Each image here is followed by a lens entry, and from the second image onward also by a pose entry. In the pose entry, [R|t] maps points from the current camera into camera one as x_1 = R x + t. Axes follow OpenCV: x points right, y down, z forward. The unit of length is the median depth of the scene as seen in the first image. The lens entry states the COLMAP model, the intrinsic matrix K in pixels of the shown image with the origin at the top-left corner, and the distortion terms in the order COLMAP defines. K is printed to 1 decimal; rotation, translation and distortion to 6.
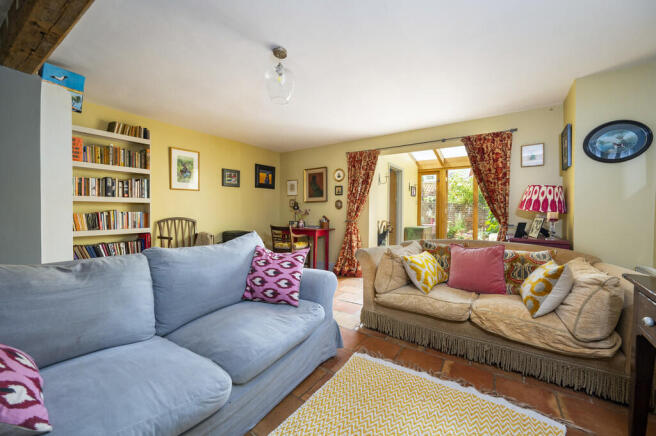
lens RADIAL K [[267.1, 0, 328.0], [0, 267.1, 218.0], [0, 0, 1]] dist [0.000381, 0.000161]
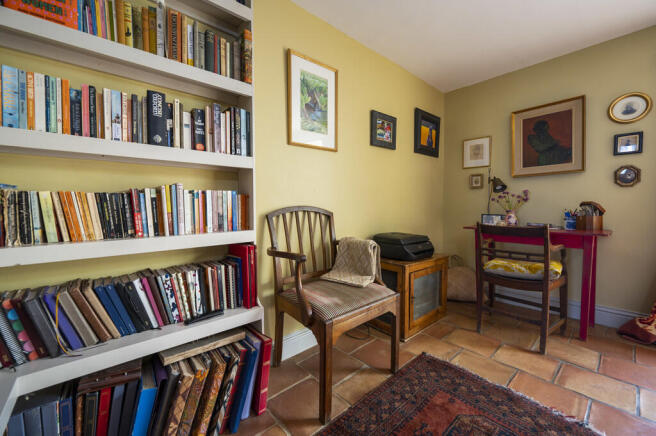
lens RADIAL K [[267.1, 0, 328.0], [0, 267.1, 218.0], [0, 0, 1]] dist [0.000381, 0.000161]
pose [[0.968048, 0.001226, -0.250761, -0.429267], [0.003973, 0.999788, 0.020225, 0.009798], [0.250732, -0.020575, 0.967838, 0.599497]]
